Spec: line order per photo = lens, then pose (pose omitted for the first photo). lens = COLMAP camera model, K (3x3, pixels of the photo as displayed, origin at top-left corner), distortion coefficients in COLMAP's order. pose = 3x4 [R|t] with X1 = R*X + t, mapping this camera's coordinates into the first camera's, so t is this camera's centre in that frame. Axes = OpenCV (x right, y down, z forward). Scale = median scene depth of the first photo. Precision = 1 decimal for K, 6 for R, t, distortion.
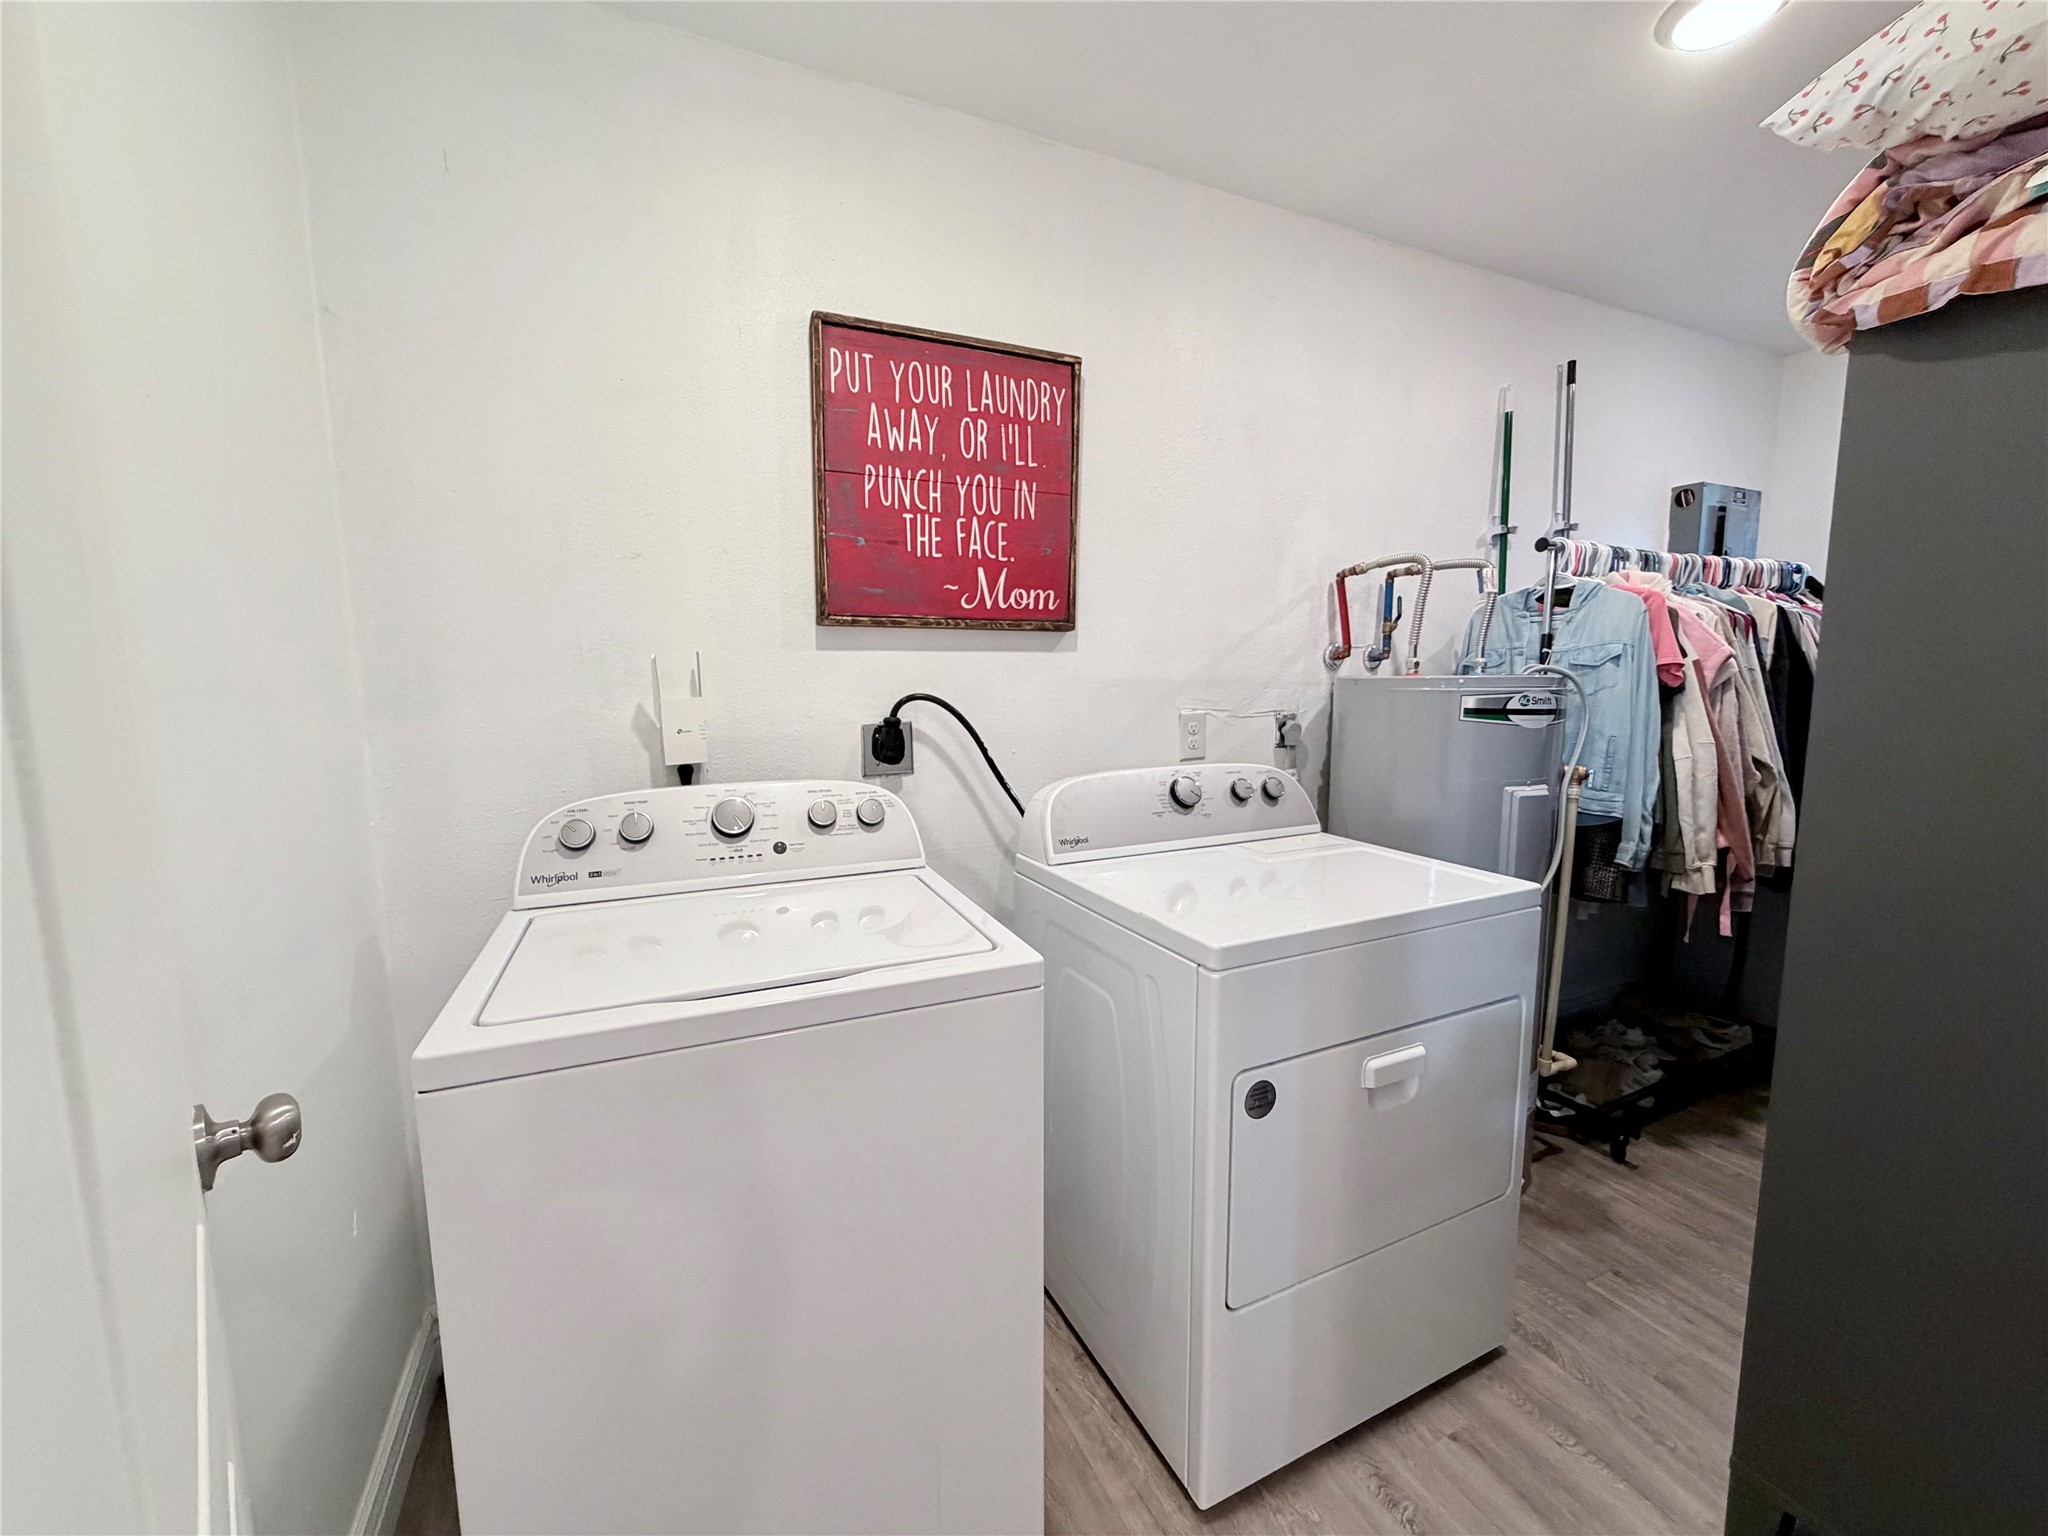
lens RADIAL K [[817.4, 0, 1016.7], [0, 817.4, 765.2], [0, 0, 1]] dist [0.000531, 0.000071]
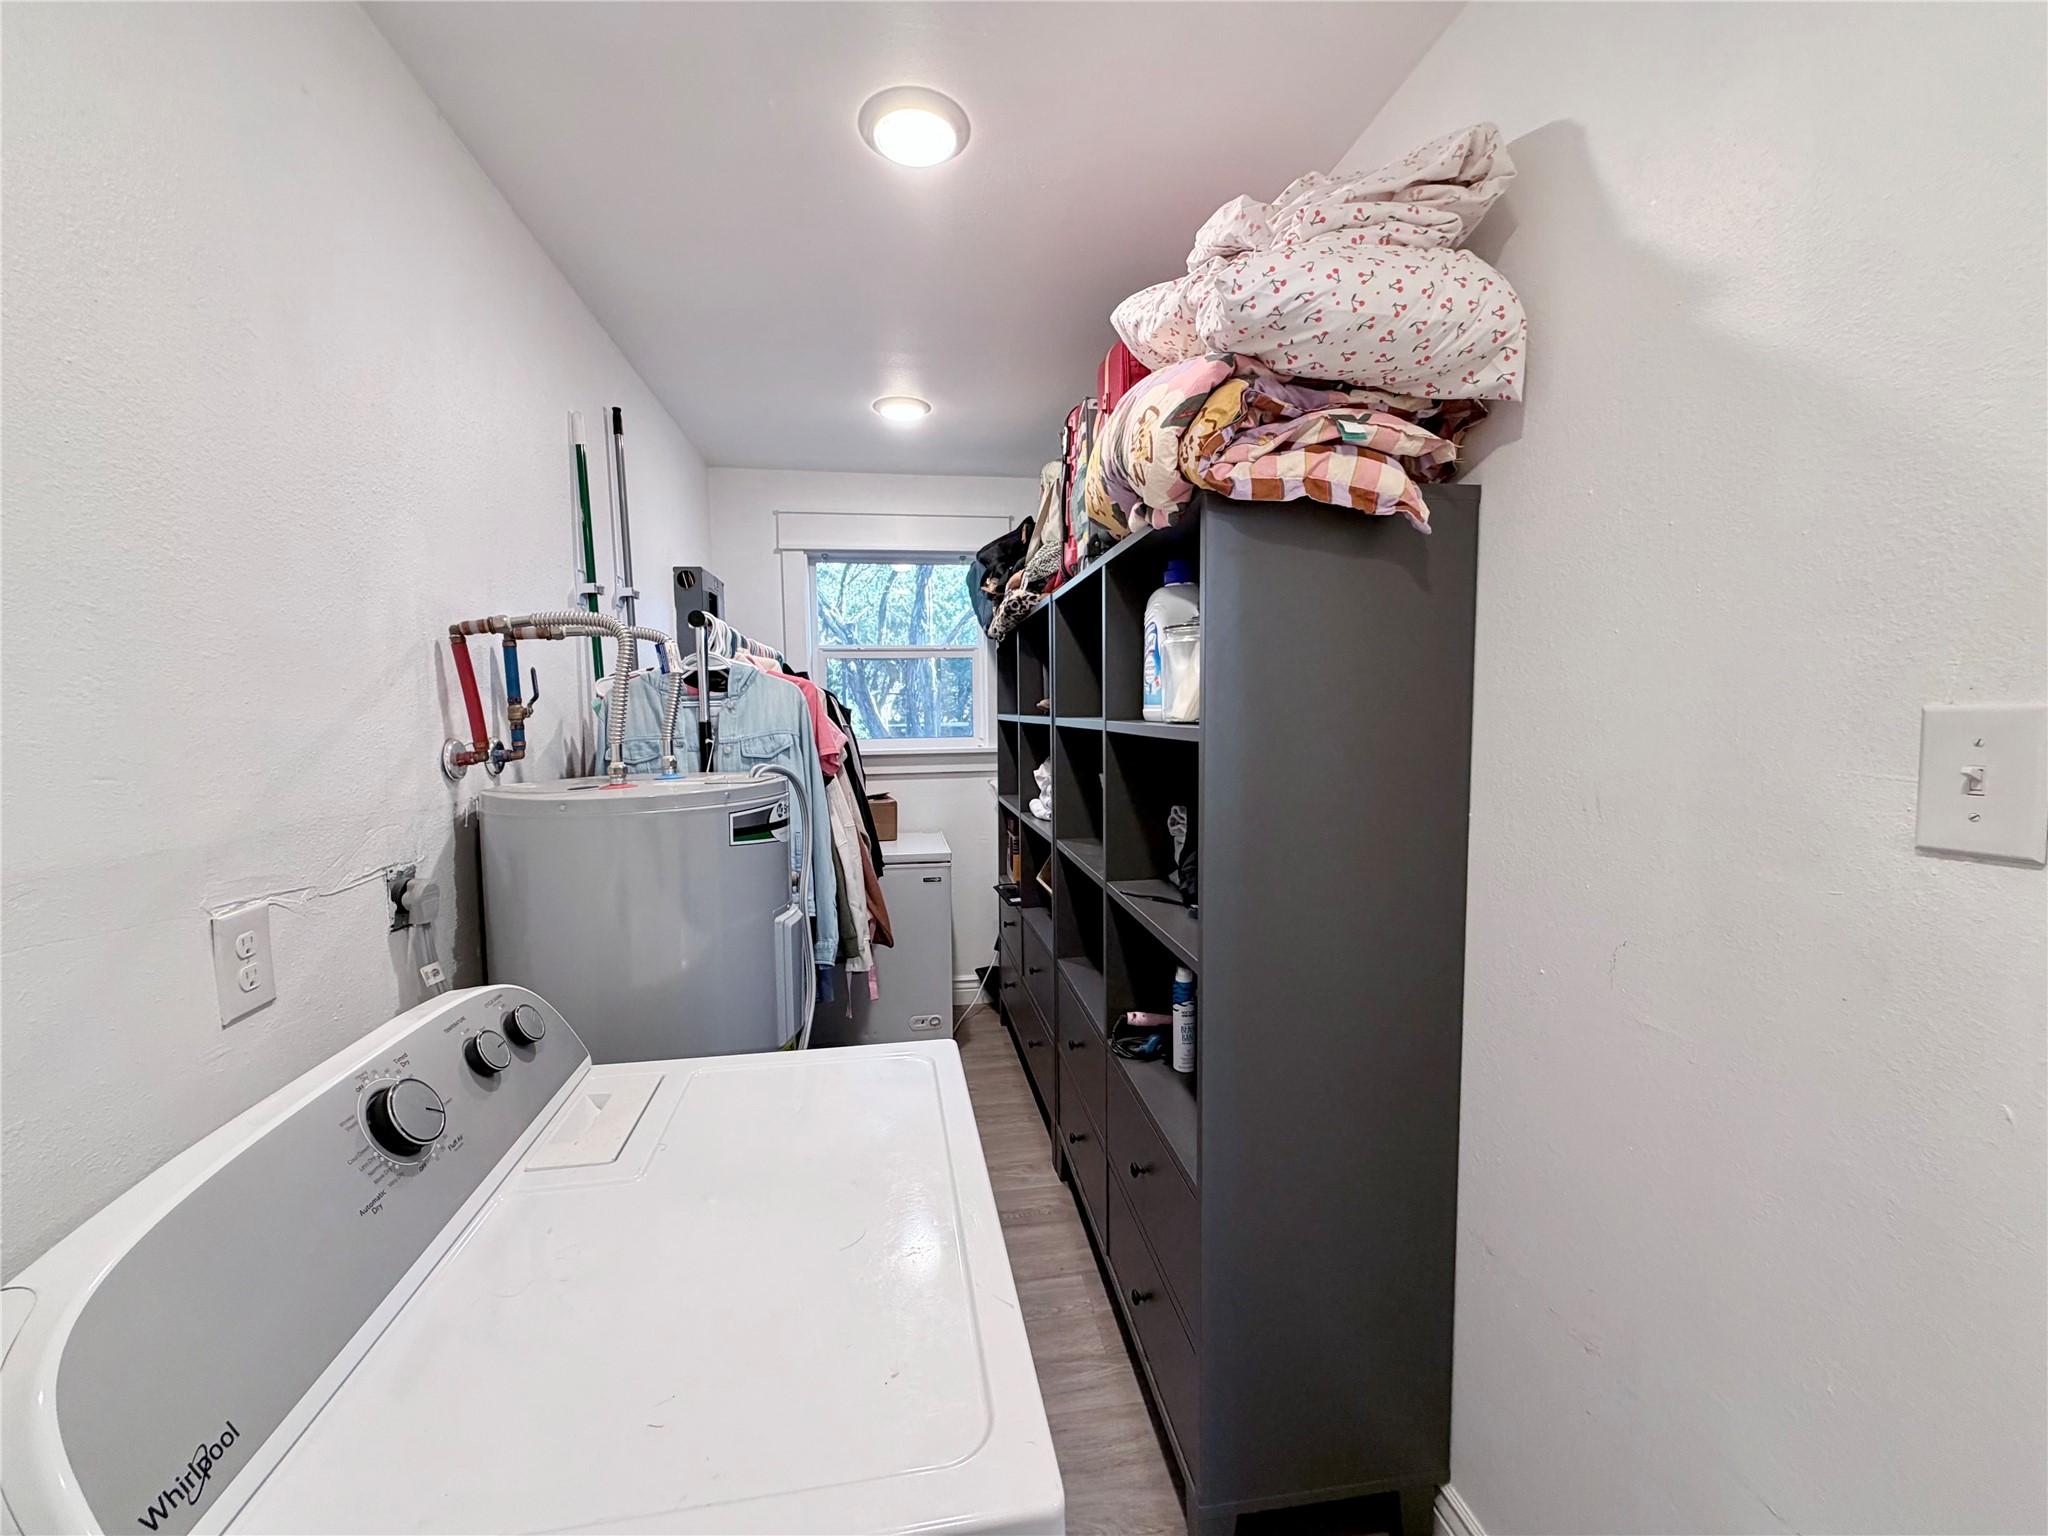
lens RADIAL K [[817.4, 0, 1016.7], [0, 817.4, 765.2], [0, 0, 1]] dist [0.000531, 0.000071]
pose [[0.280220, -0.065924, 0.957669, -0.086714], [0.122016, 0.991993, 0.032584, -0.104004], [-0.952150, 0.107720, 0.286020, 0.449668]]
